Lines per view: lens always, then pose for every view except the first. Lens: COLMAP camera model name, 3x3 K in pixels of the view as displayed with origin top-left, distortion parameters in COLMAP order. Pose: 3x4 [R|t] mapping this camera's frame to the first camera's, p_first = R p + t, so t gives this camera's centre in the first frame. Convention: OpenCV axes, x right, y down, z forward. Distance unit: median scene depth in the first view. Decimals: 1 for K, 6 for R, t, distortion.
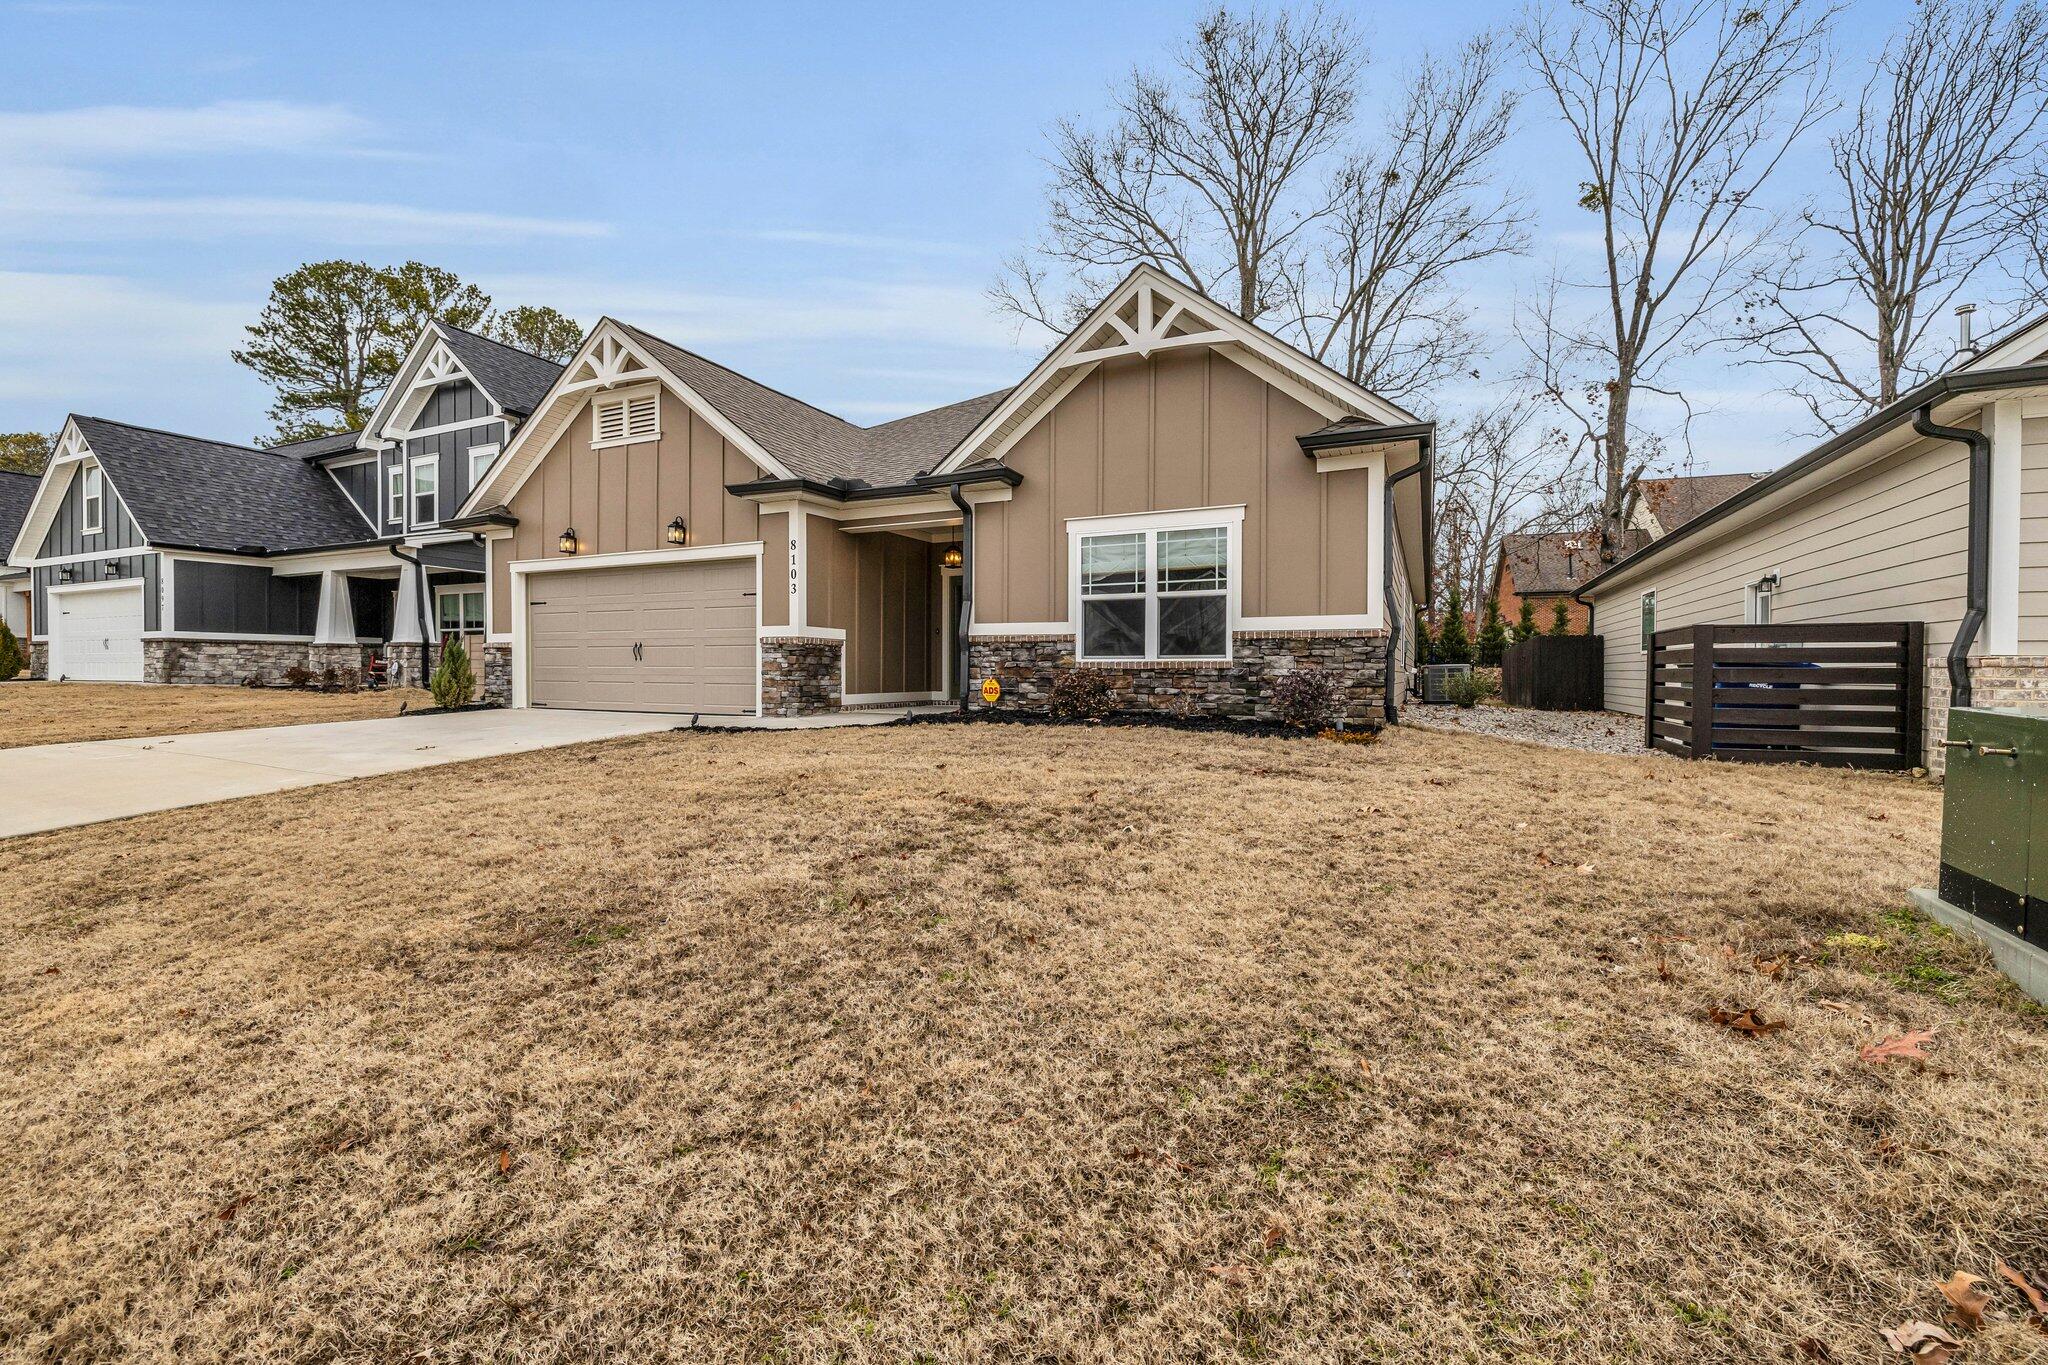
lens RADIAL K [[854.1, 0, 1030.6], [0, 854.1, 681.3], [0, 0, 1]] dist [-0.001533, 0.000139]
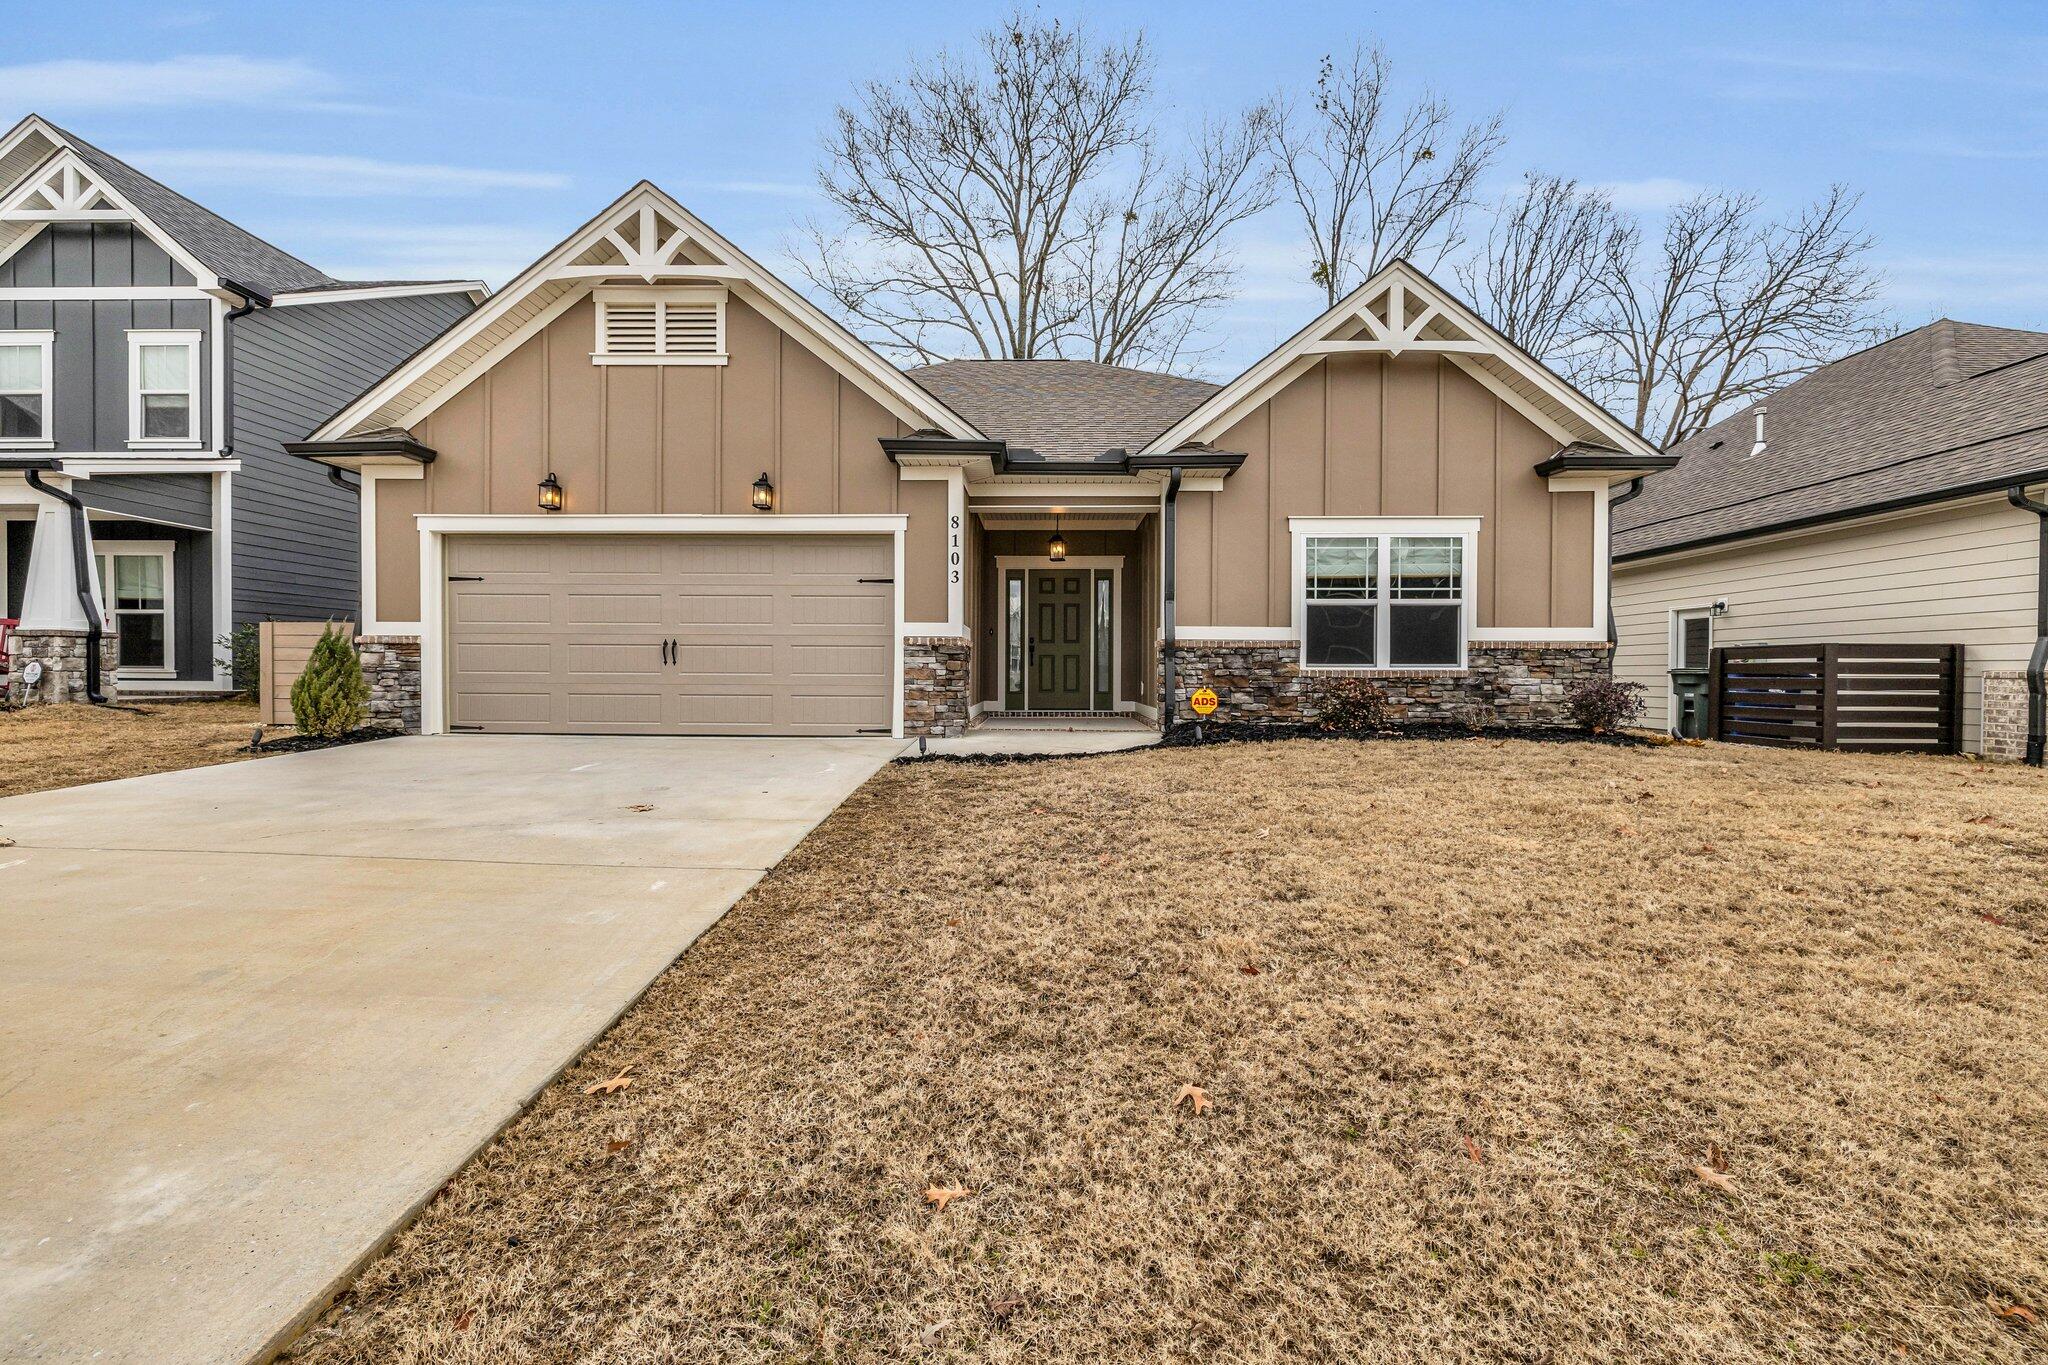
lens RADIAL K [[854.1, 0, 1024.5], [0, 854.1, 680.4], [0, 0, 1]] dist [-0.001533, 0.000139]
pose [[0.913045, -0.002365, 0.407851, -0.569958], [0.003127, 0.999994, -0.001200, -0.010610], [-0.407846, 0.002371, 0.913048, 0.253564]]
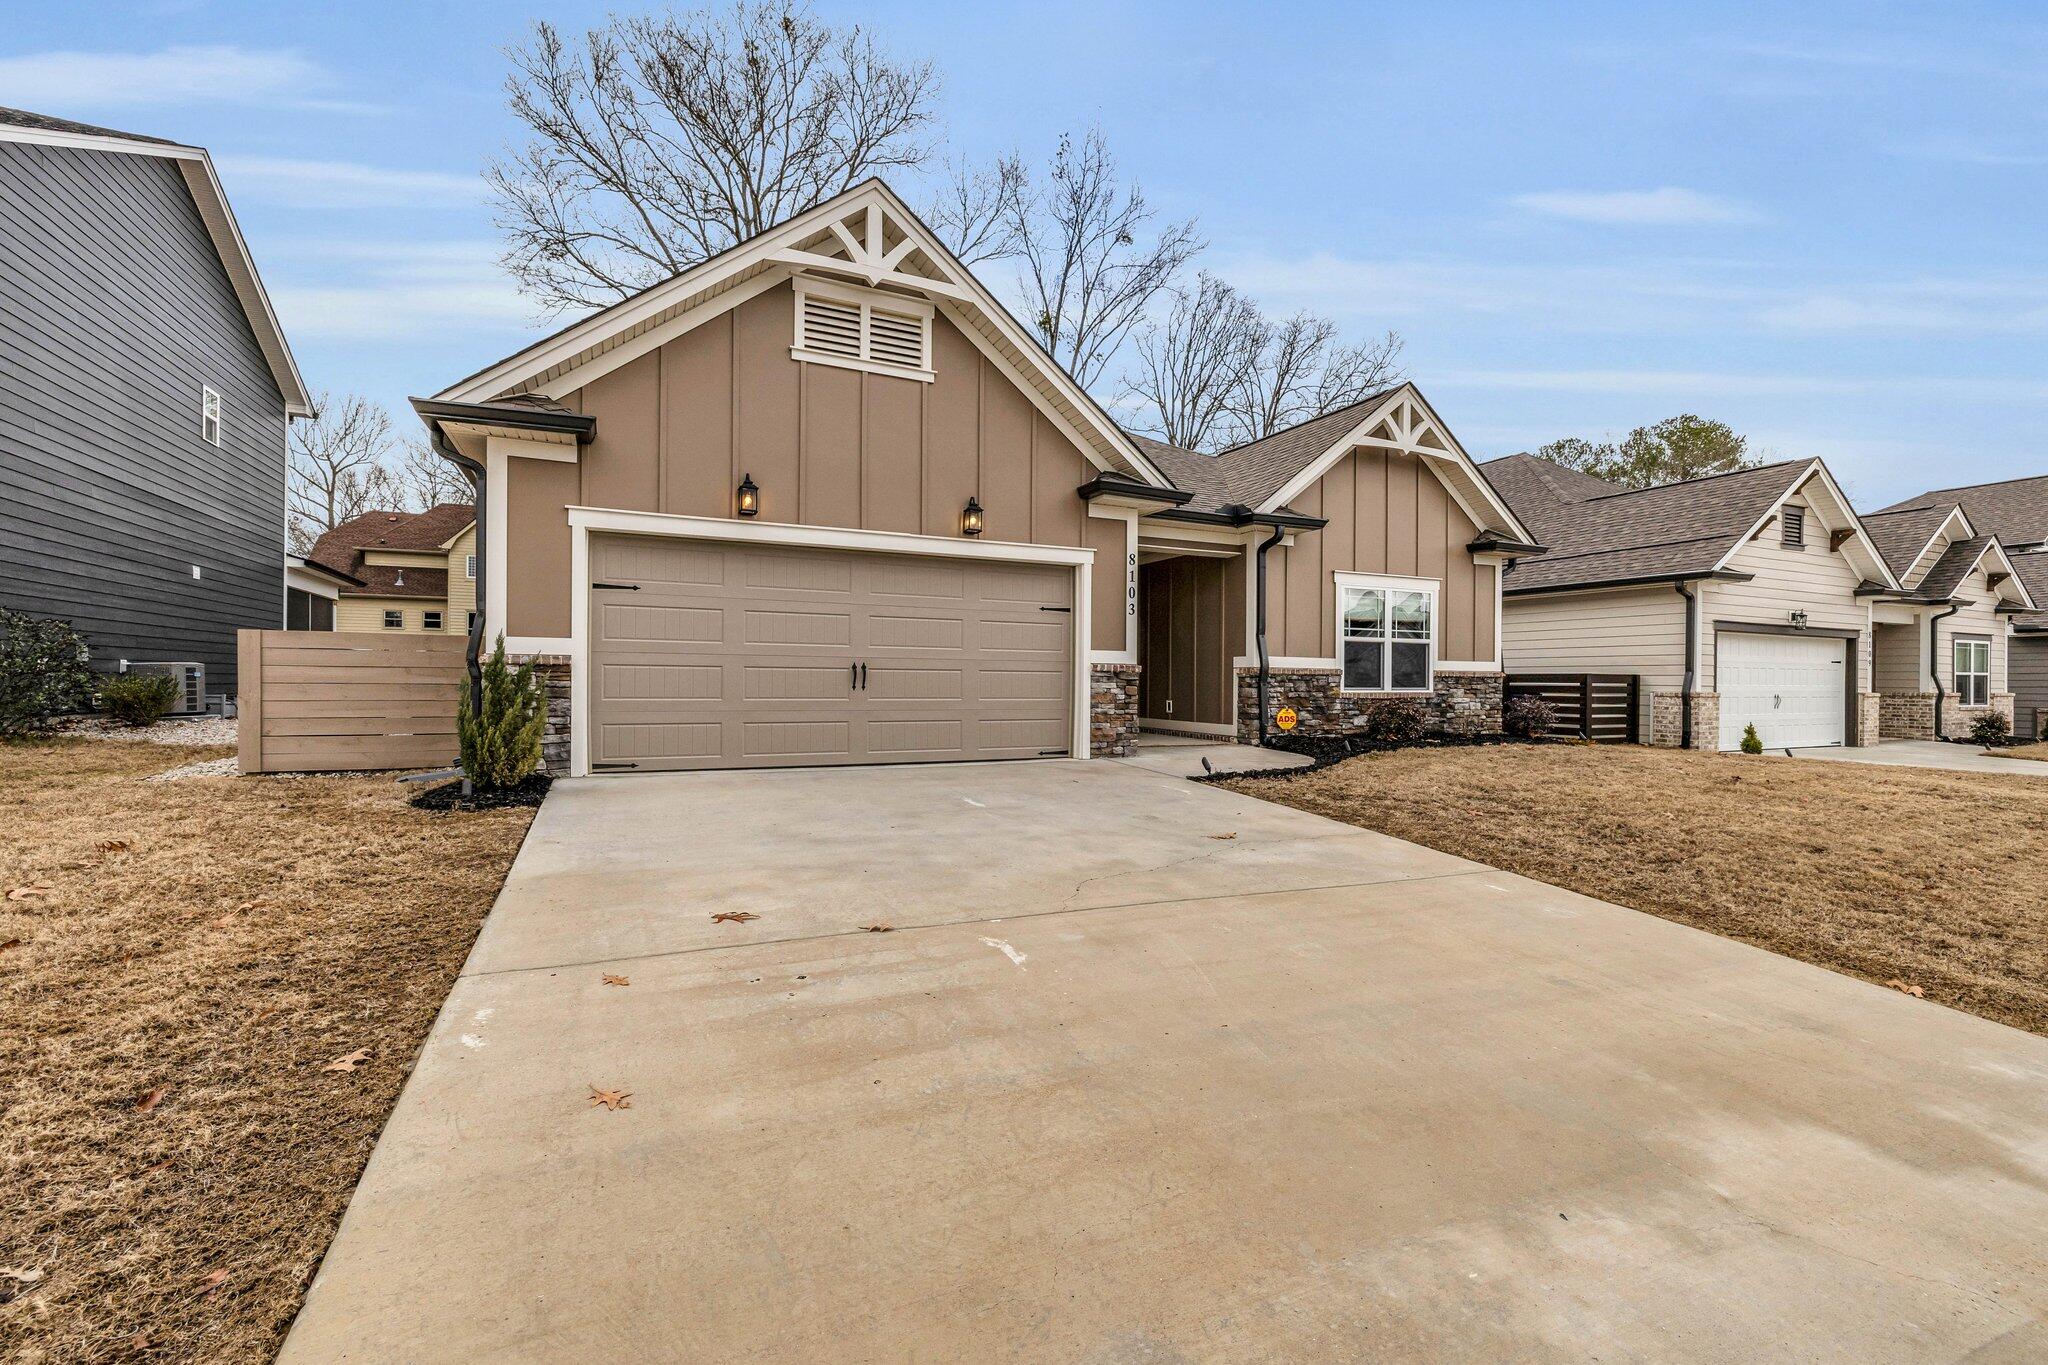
lens RADIAL K [[854.1, 0, 1026.6], [0, 854.1, 679.3], [0, 0, 1]] dist [-0.001533, 0.000139]
pose [[0.637742, 0.003369, 0.770243, -1.066720], [0.003102, 0.999971, -0.006941, -0.032364], [-0.770244, 0.006816, 0.637713, 0.549462]]
